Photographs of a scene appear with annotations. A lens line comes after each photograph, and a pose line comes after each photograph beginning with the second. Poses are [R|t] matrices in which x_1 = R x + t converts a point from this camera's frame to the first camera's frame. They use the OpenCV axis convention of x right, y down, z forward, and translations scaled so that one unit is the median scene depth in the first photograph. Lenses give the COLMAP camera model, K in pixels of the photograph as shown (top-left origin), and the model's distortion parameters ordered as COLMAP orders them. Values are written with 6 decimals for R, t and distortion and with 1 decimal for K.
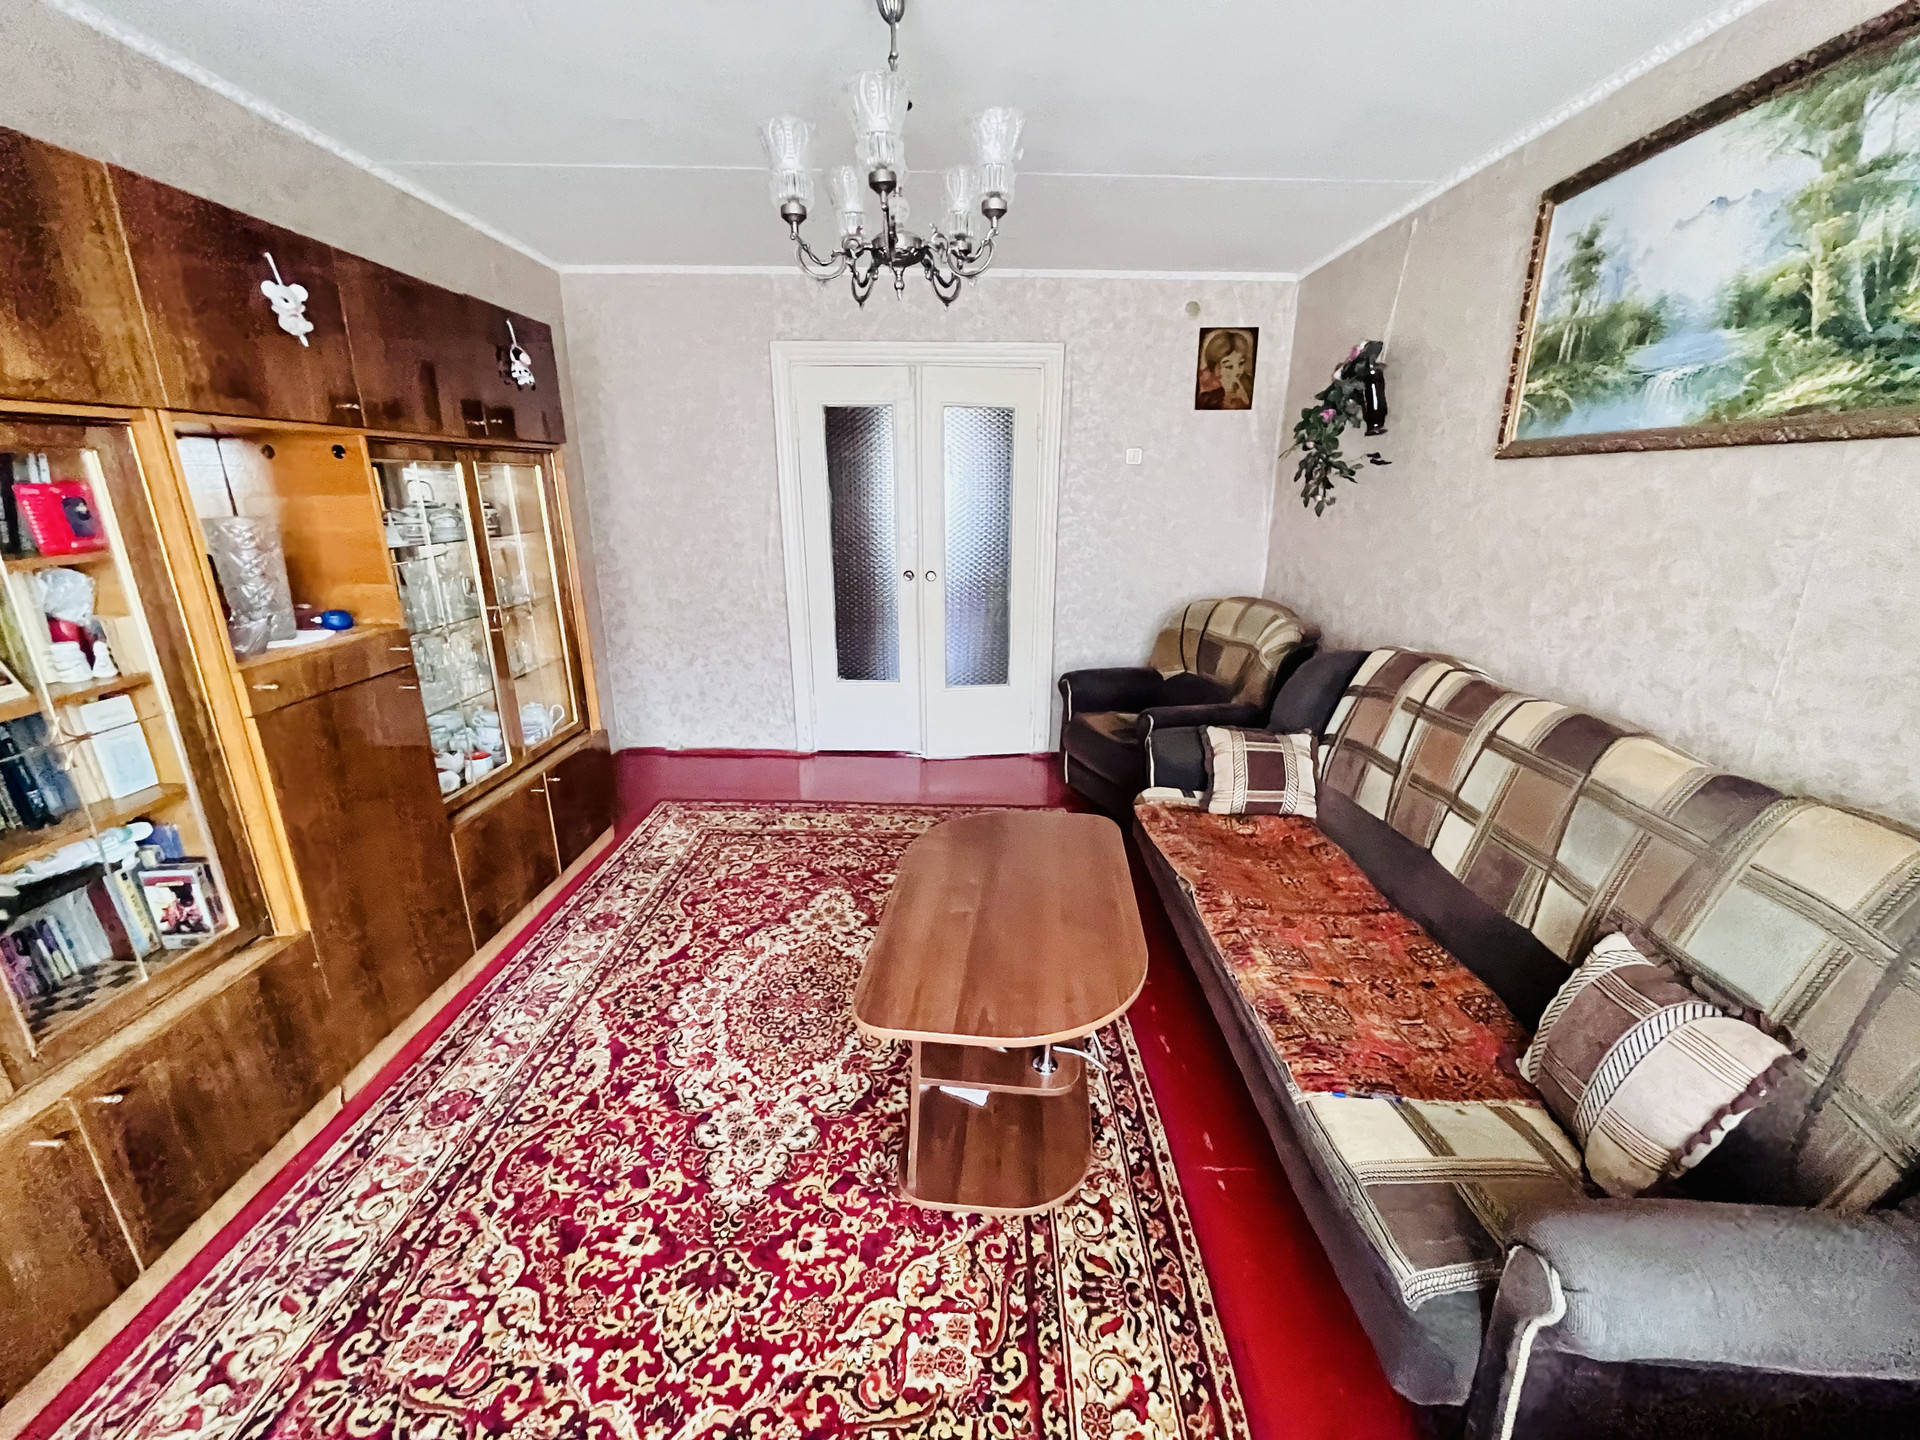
lens RADIAL K [[778.0, 0, 961.5], [0, 778.0, 722.5], [0, 0, 1]] dist [-0.005748, 0.000772]
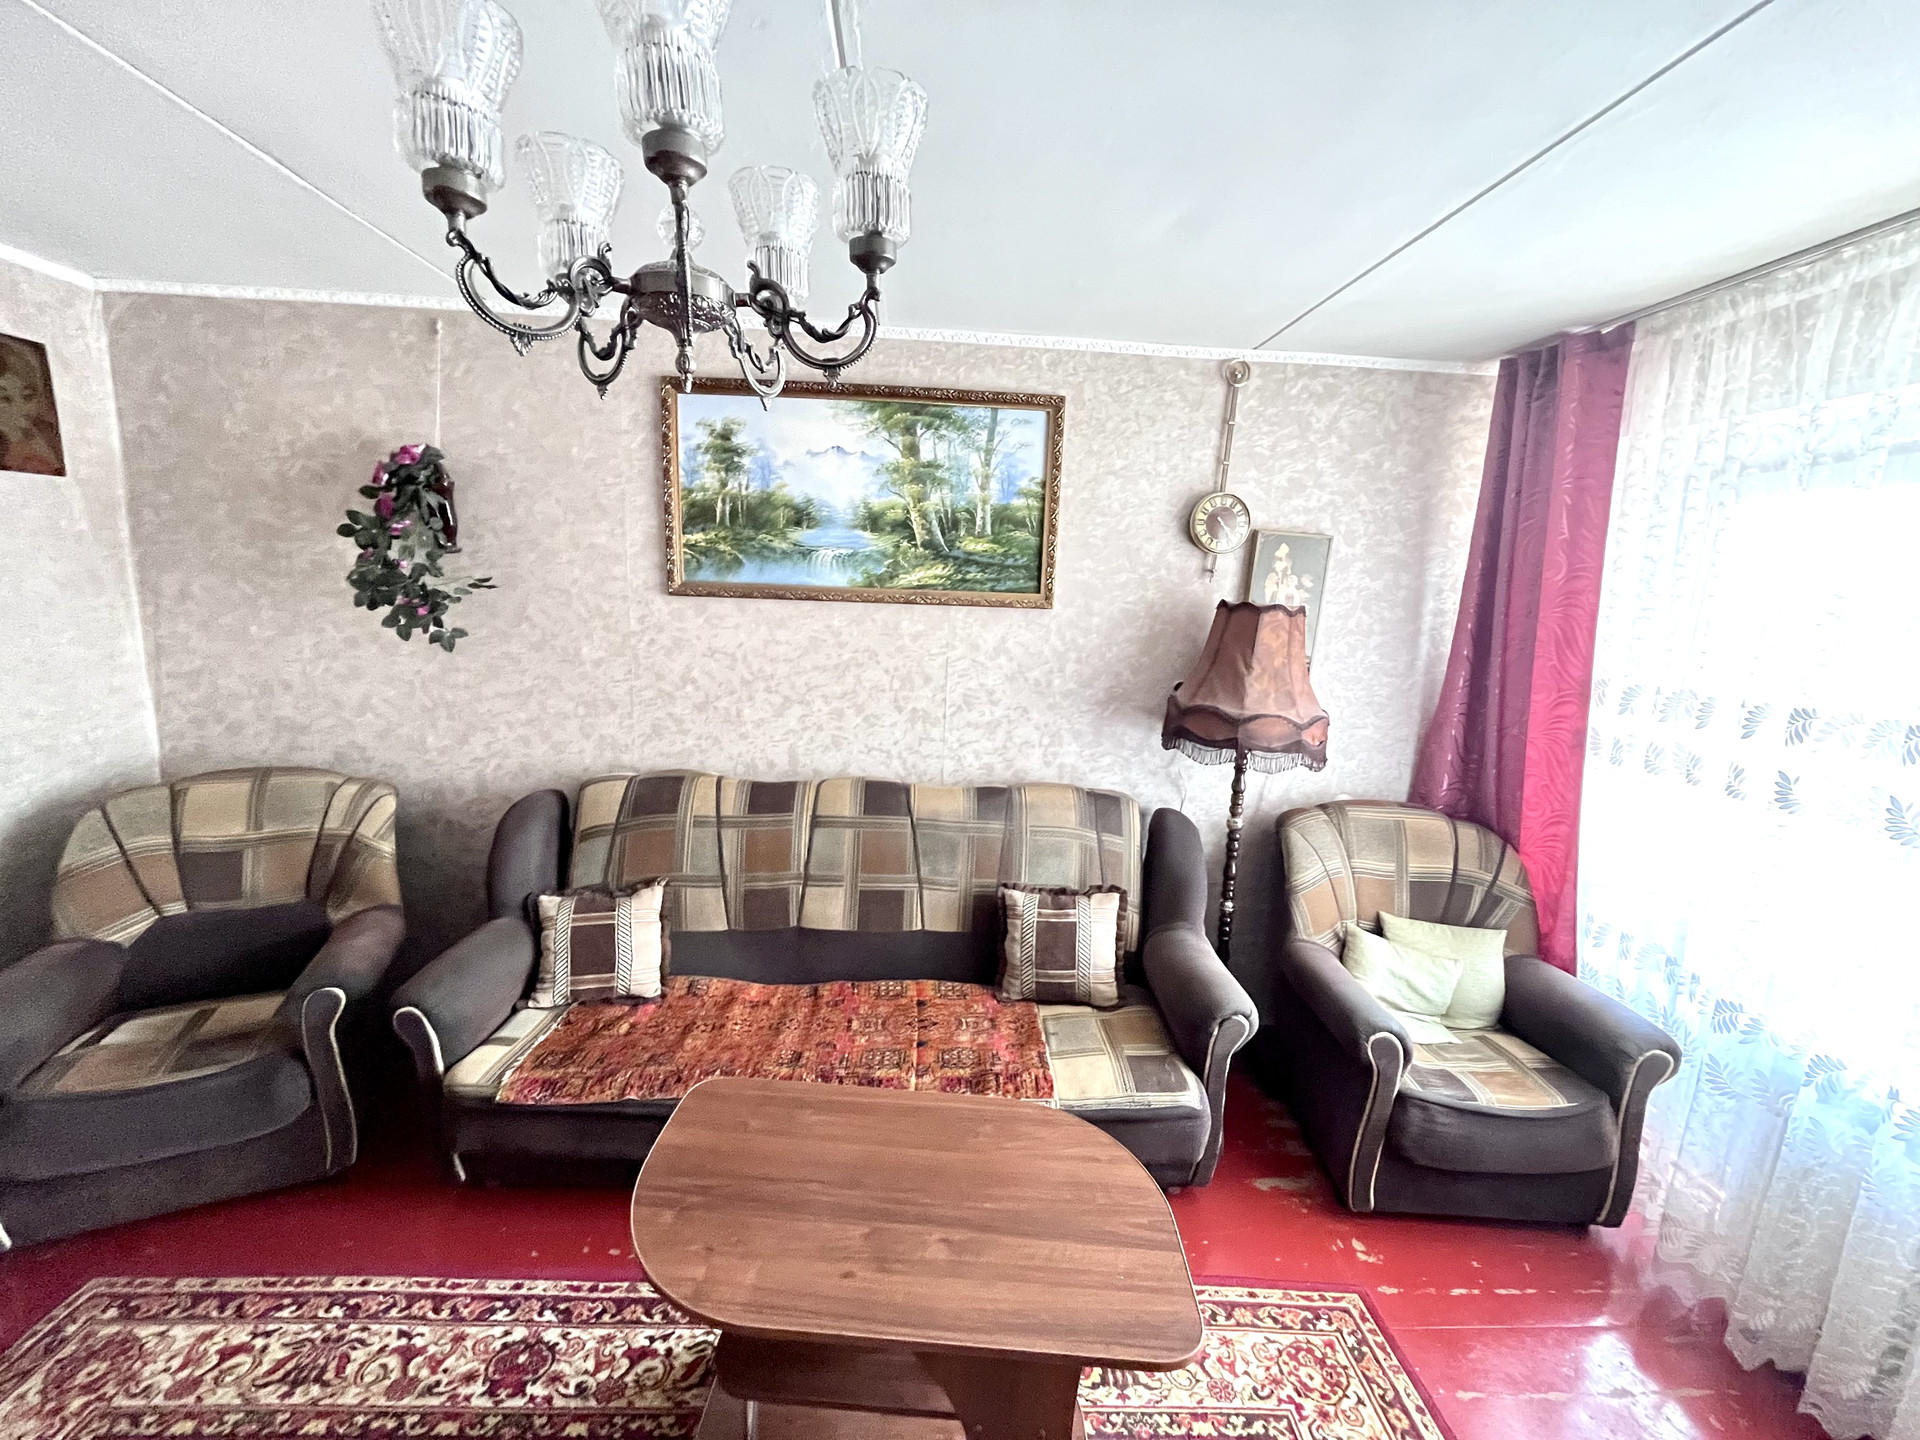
lens RADIAL K [[778.0, 0, 956.3], [0, 778.0, 720.6], [0, 0, 1]] dist [-0.005748, 0.000772]
pose [[-0.048569, -0.189643, 0.980651, -0.620646], [0.249972, 0.948258, 0.195759, -0.369723], [-0.967034, 0.254643, 0.001350, 0.835297]]
